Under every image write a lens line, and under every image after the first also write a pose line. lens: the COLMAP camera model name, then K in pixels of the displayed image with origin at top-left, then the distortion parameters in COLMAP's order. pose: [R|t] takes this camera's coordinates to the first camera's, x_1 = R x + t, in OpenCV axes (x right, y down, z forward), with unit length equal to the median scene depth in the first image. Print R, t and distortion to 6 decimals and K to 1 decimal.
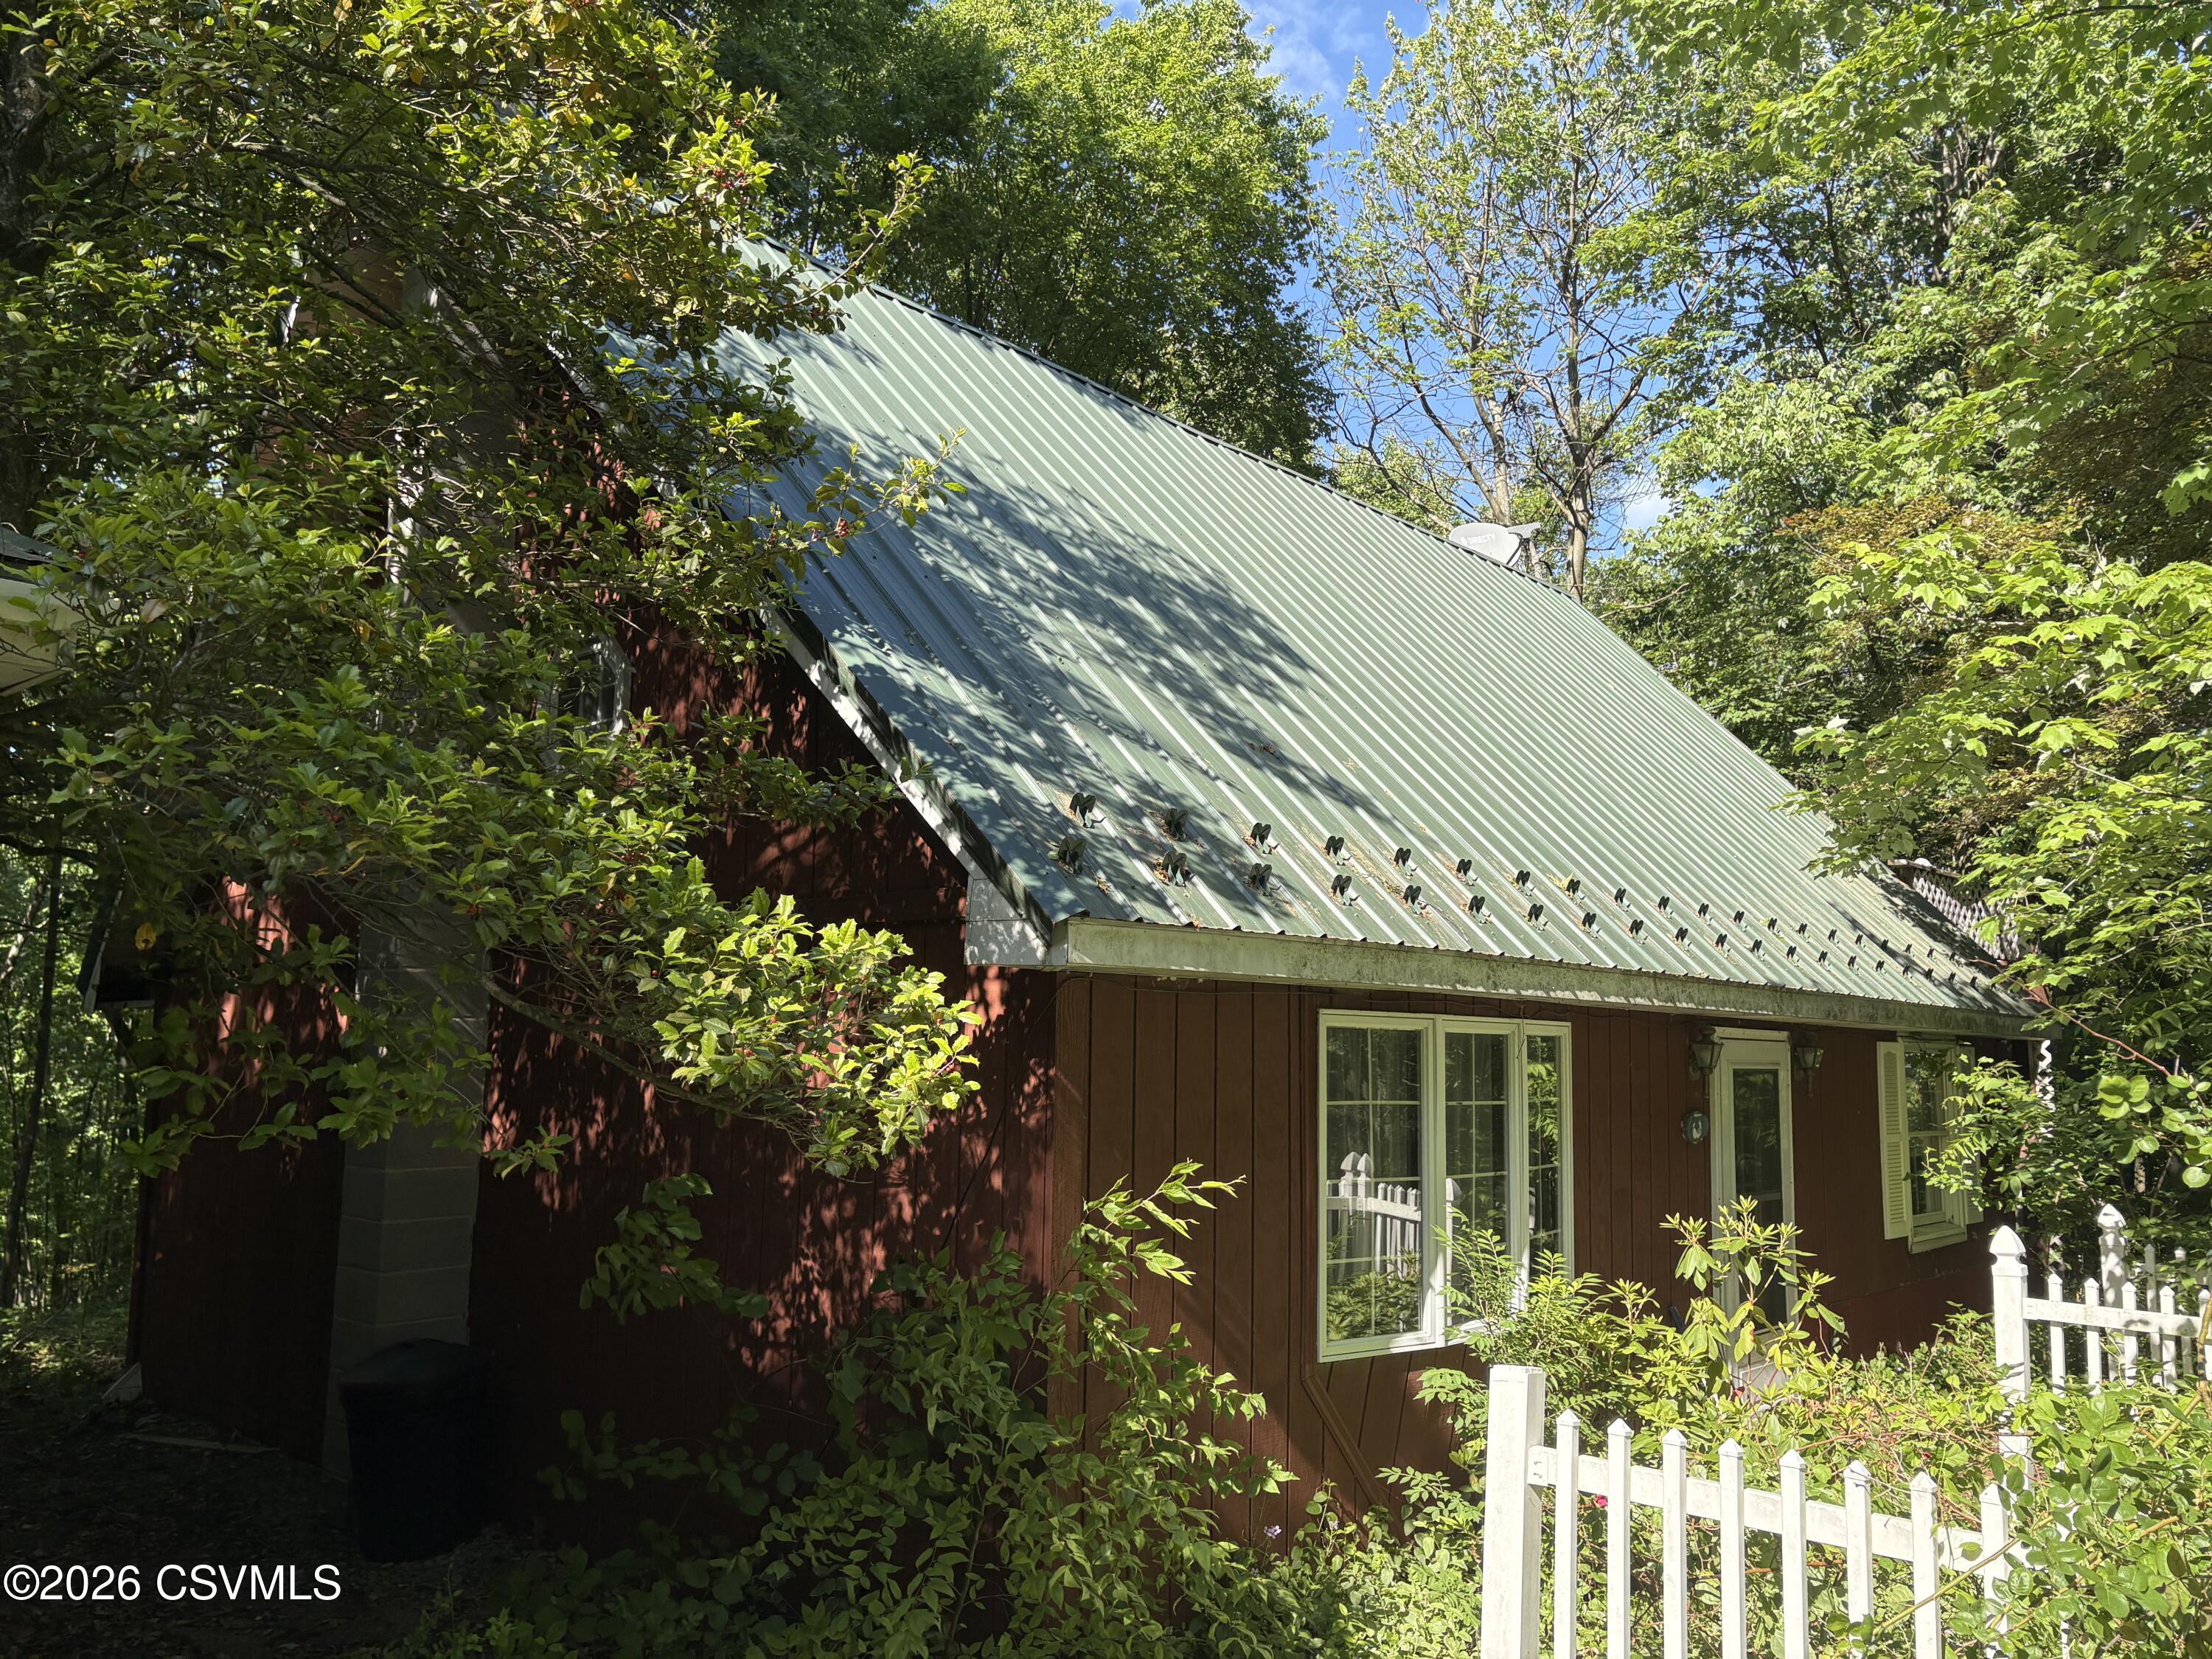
lens RADIAL K [[1695.1, 0, 1110.5], [0, 1695.1, 828.4], [0, 0, 1]] dist [0.057373, -0.049998]
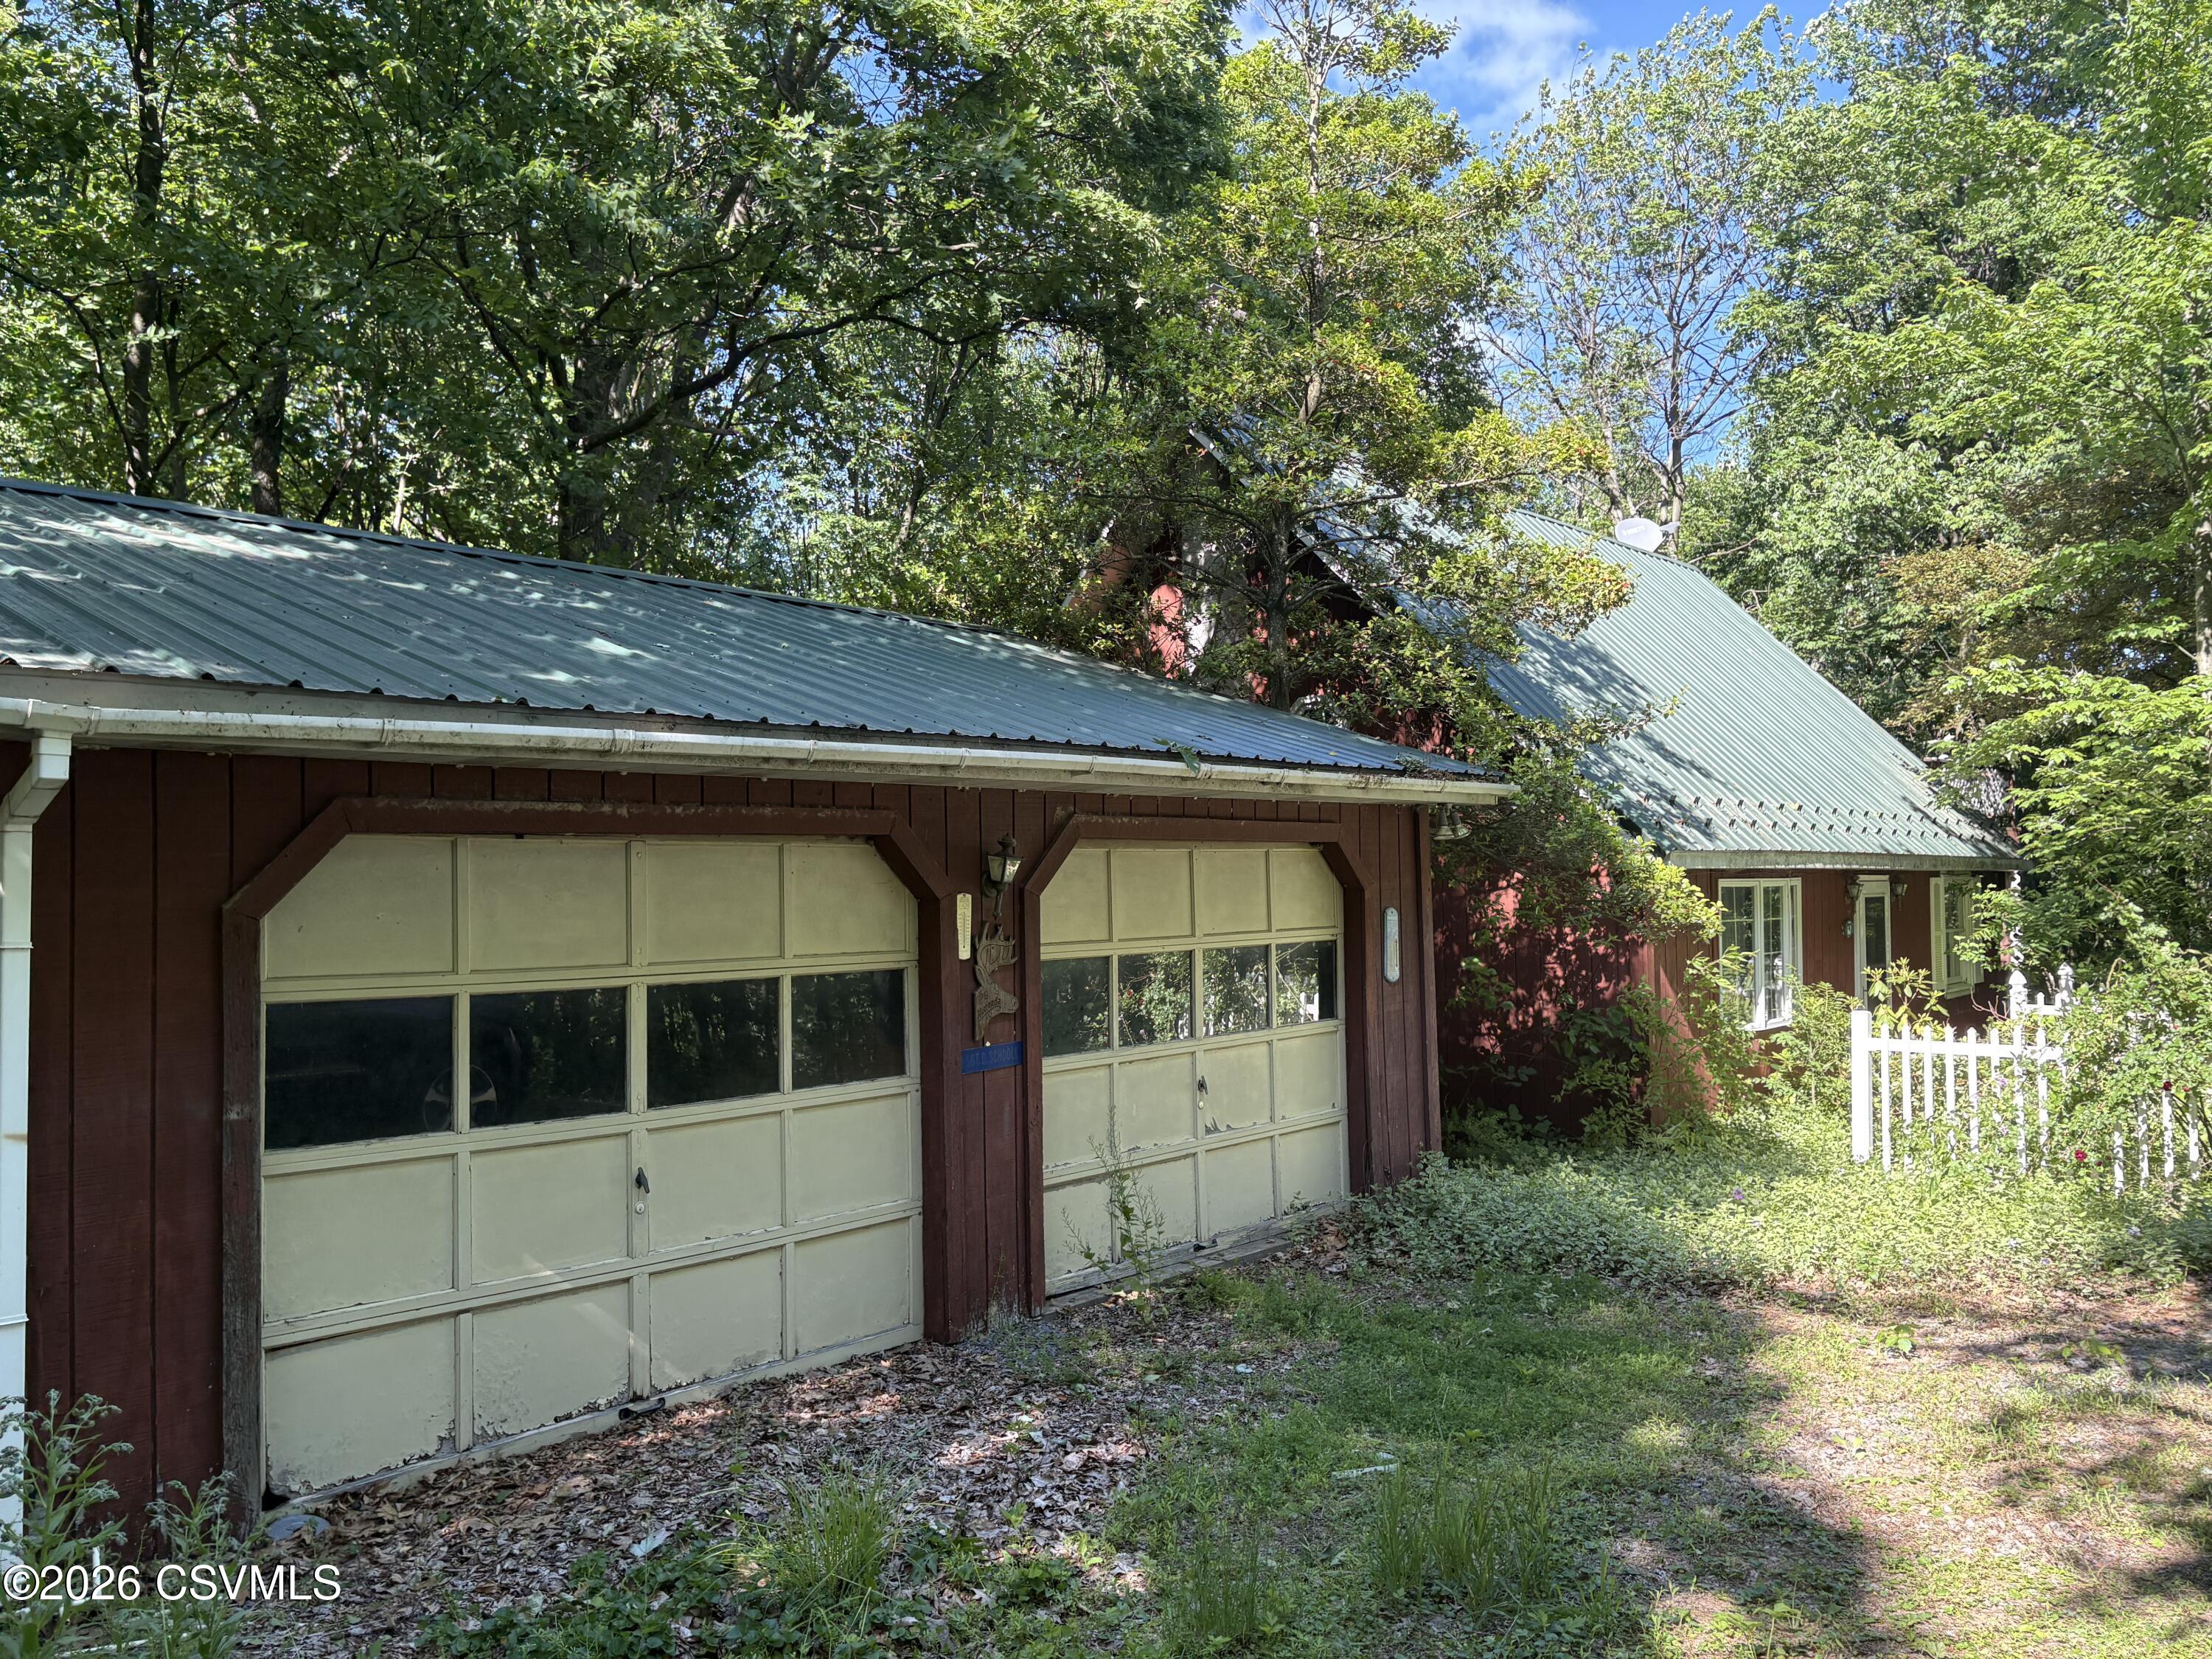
lens RADIAL K [[1695.1, 0, 1100.0], [0, 1695.1, 834.8], [0, 0, 1]] dist [0.057373, -0.049998]
pose [[0.999247, -0.029314, 0.025407, -0.645246], [0.026599, 0.994498, 0.101323, -0.172783], [-0.028238, -0.100571, 0.994529, -1.030010]]
